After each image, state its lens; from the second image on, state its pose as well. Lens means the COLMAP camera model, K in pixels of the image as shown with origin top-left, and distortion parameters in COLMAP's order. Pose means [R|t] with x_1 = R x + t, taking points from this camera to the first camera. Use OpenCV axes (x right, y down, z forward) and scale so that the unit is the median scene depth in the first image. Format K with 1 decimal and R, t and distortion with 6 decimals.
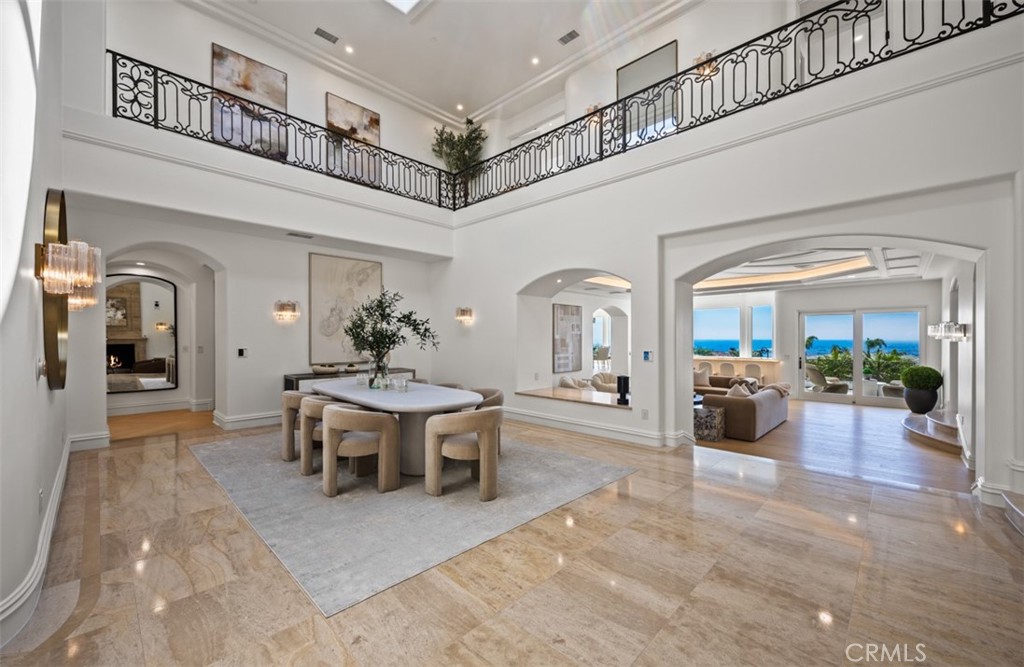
lens RADIAL K [[404.4, 0, 516.3], [0, 404.4, 339.5], [0, 0, 1]] dist [0.000048, -0.000338]
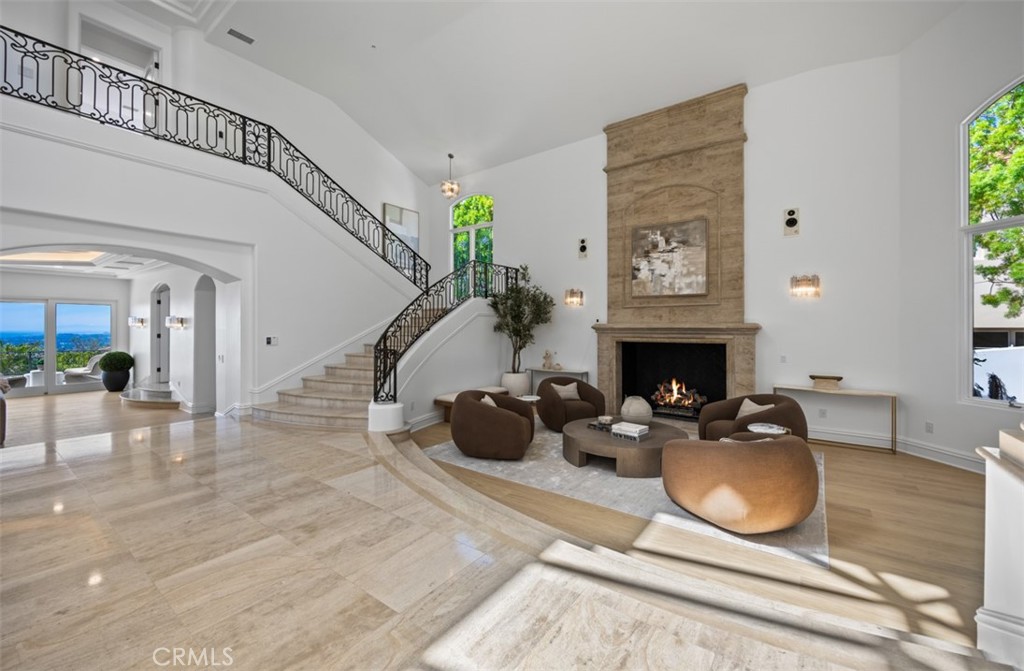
lens RADIAL K [[404.4, 0, 515.6], [0, 404.4, 326.9], [0, 0, 1]] dist [0.000048, -0.000338]
pose [[-0.128187, 0.000410, 0.991750, -0.432113], [0.006034, 0.999982, 0.000366, 0.002378], [-0.991732, 0.006031, -0.128187, -0.011474]]
